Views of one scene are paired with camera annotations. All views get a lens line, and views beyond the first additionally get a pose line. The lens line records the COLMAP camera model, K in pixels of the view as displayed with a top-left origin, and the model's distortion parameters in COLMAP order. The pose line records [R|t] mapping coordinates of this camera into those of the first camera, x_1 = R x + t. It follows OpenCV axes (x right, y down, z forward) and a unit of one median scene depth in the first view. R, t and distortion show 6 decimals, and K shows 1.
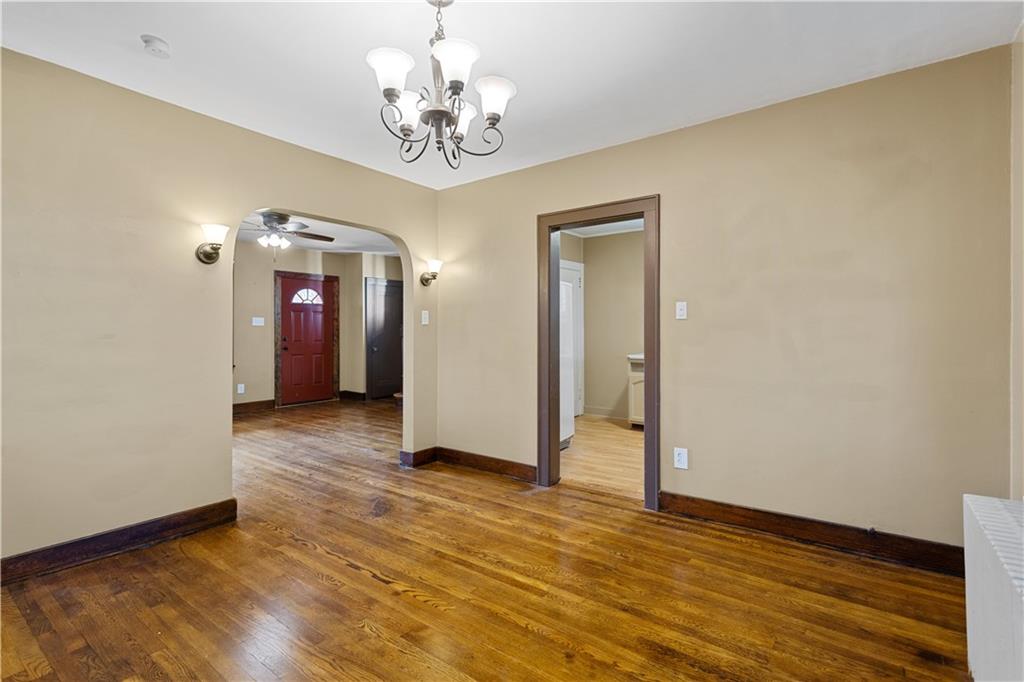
lens RADIAL K [[480.6, 0, 516.6], [0, 480.6, 332.2], [0, 0, 1]] dist [0.002192, 0.002665]
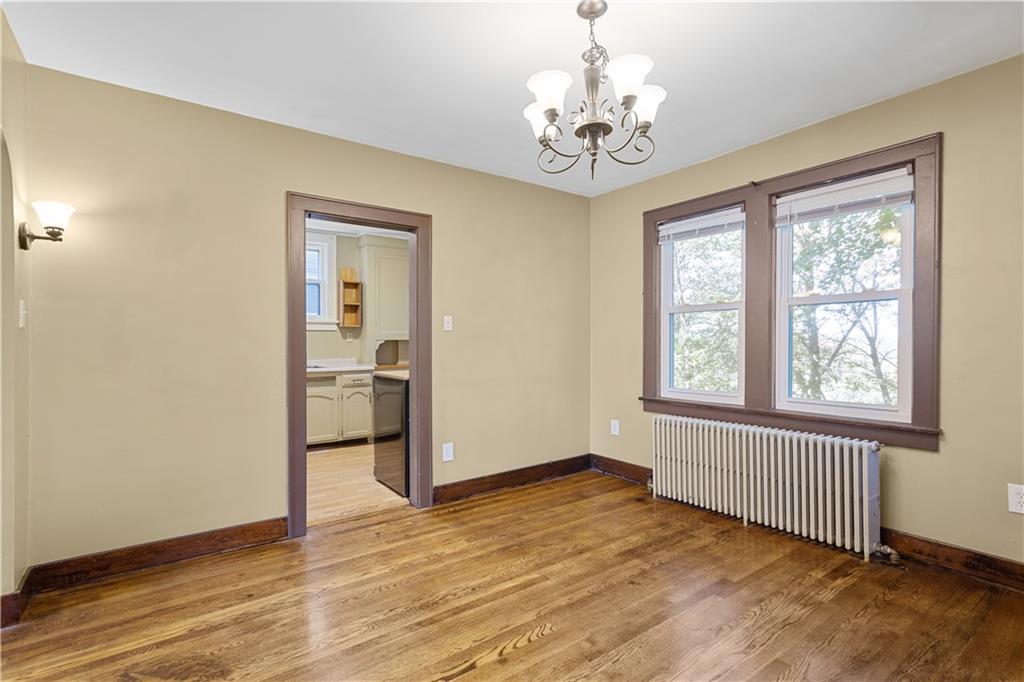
lens RADIAL K [[480.6, 0, 515.0], [0, 480.6, 341.2], [0, 0, 1]] dist [0.002192, 0.002665]
pose [[0.298959, 0.000612, 0.954266, -0.786857], [-0.000365, 1.000000, -0.000527, -0.002468], [-0.954266, -0.000191, 0.298959, 0.560670]]
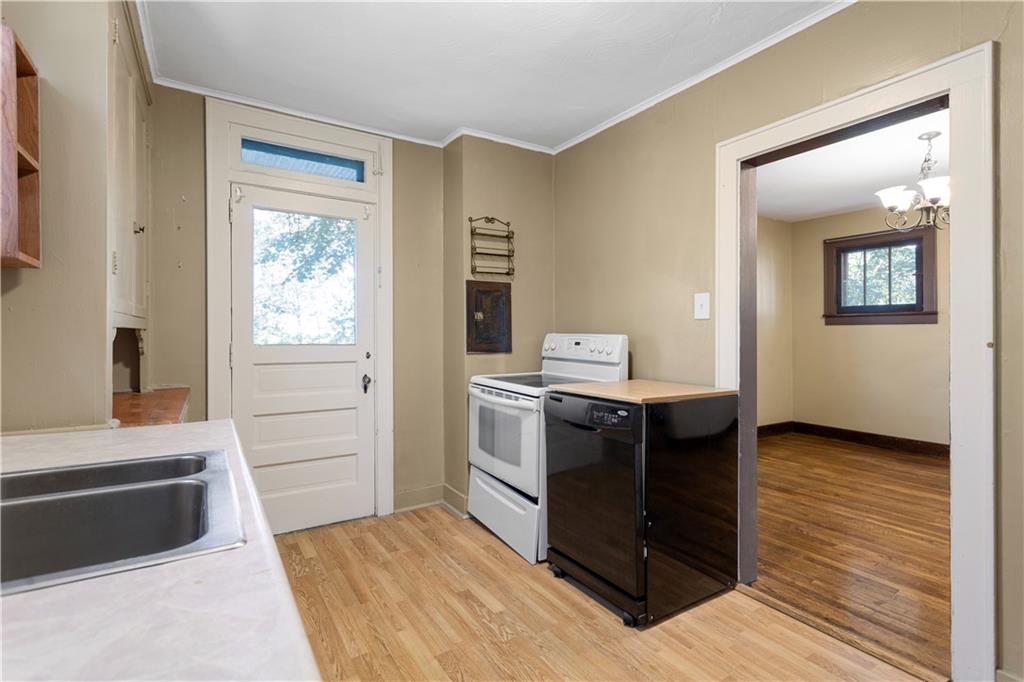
lens RADIAL K [[480.6, 0, 499.8], [0, 480.6, 335.5], [0, 0, 1]] dist [0.002192, 0.002665]
pose [[-0.927005, -0.003931, 0.375029, 0.412273], [-0.003262, 0.999992, 0.002421, -0.001083], [-0.375035, 0.001021, -0.927010, 2.105706]]
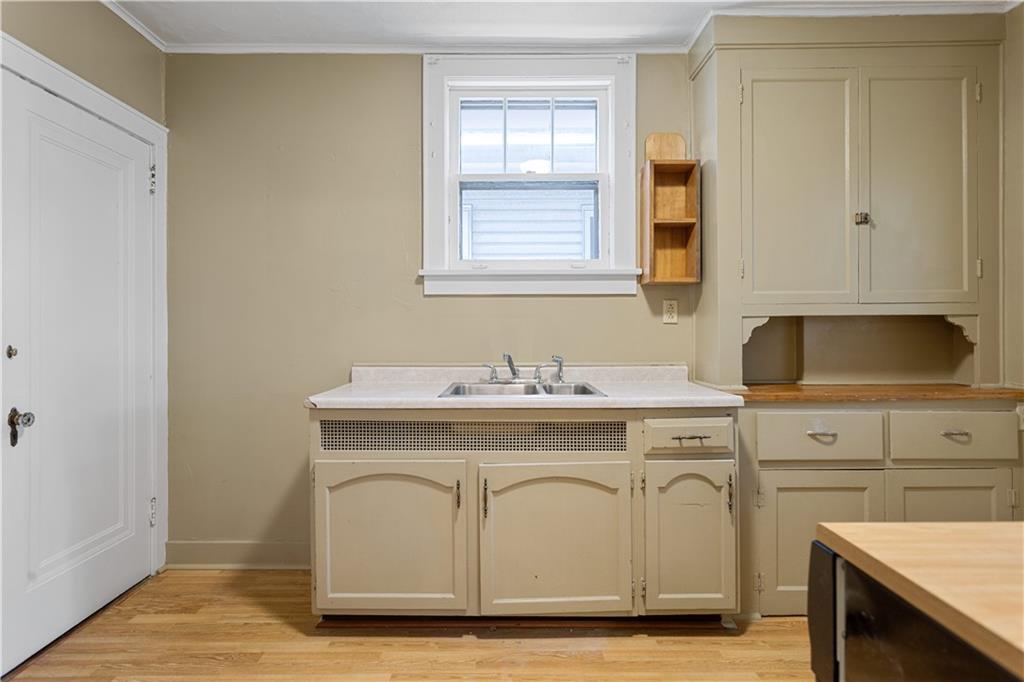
lens RADIAL K [[552.4, 0, 518.0], [0, 552.4, 334.3], [0, 0, 1]] dist [-0.015056, -0.000791]
pose [[0.804433, 0.000330, 0.594043, 0.263248], [0.005404, 0.999954, -0.007874, 0.024247], [-0.594018, 0.009544, 0.804395, 1.298396]]
